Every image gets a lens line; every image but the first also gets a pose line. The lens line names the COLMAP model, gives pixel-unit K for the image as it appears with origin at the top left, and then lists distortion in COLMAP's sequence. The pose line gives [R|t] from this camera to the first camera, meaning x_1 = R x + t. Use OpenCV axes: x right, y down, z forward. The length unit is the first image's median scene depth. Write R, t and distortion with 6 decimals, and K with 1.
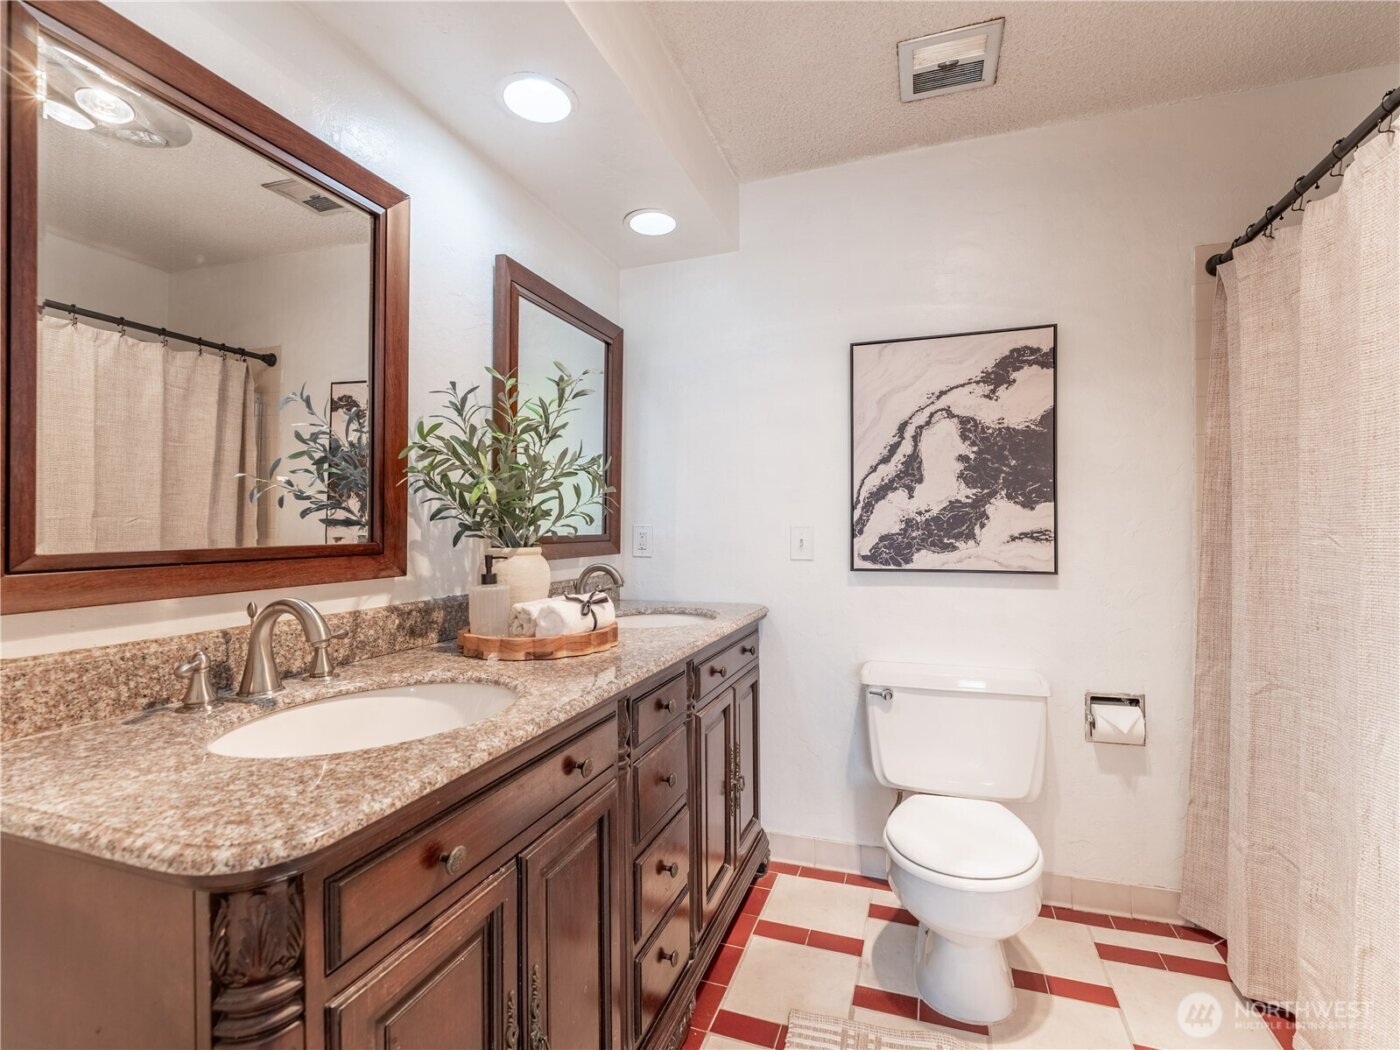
lens RADIAL K [[635.1, 0, 707.2], [0, 635.1, 530.4], [0, 0, 1]] dist [0.001415, -0.001242]
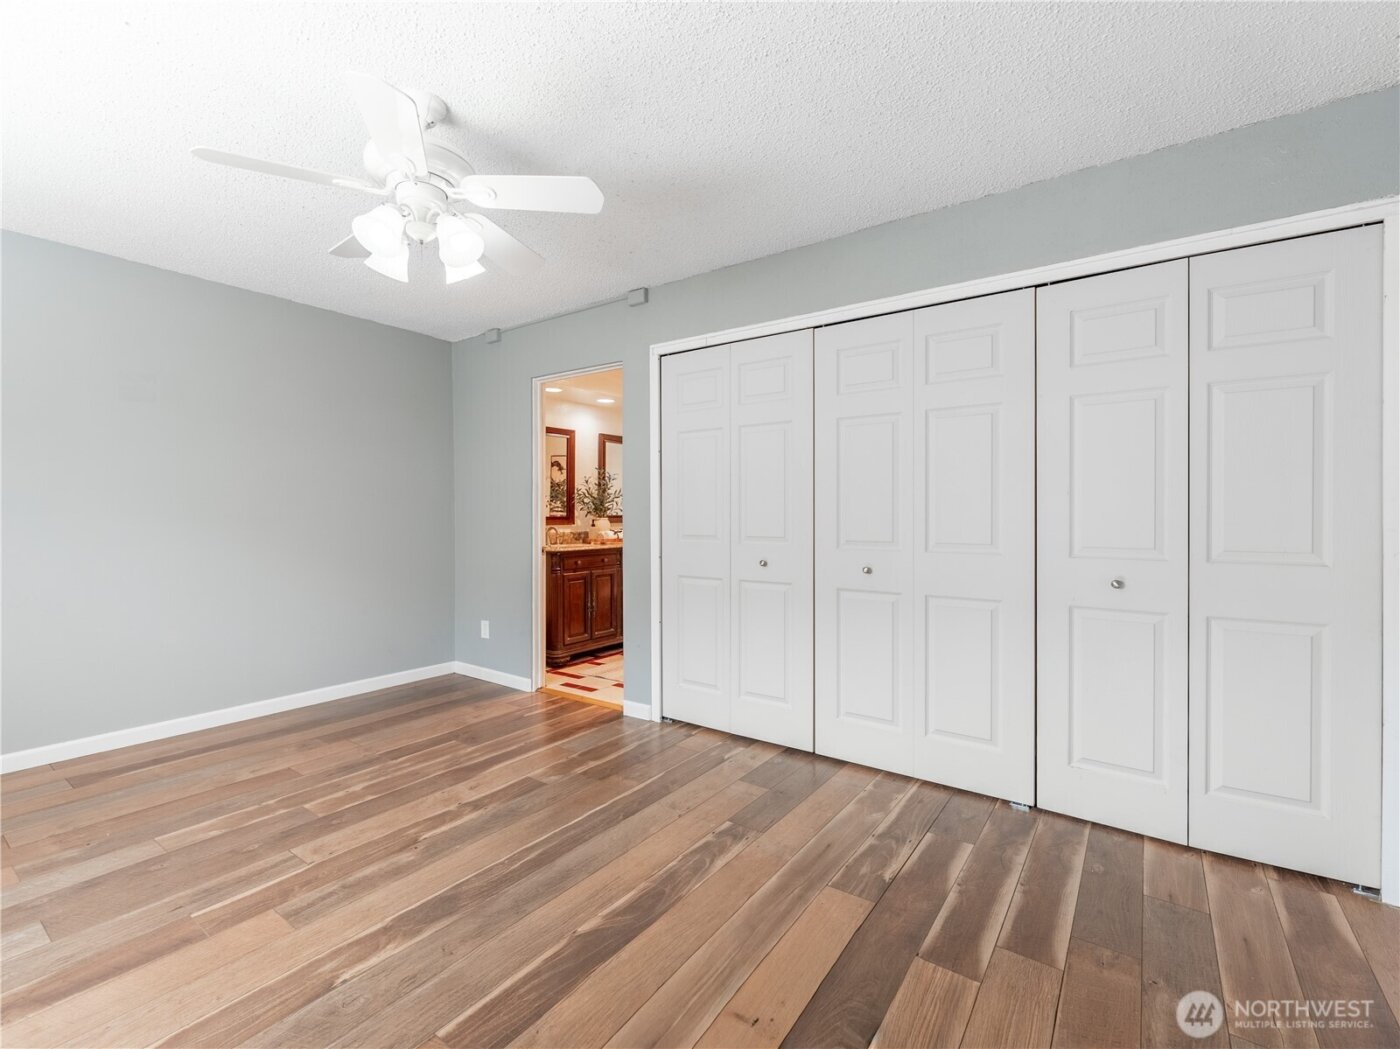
lens RADIAL K [[635.1, 0, 705.4], [0, 635.1, 519.9], [0, 0, 1]] dist [0.001415, -0.001242]
pose [[0.965805, 0.006280, -0.259194, 1.368282], [-0.003286, 0.999923, 0.011981, -0.009181], [0.259249, -0.010720, 0.965751, -2.670723]]
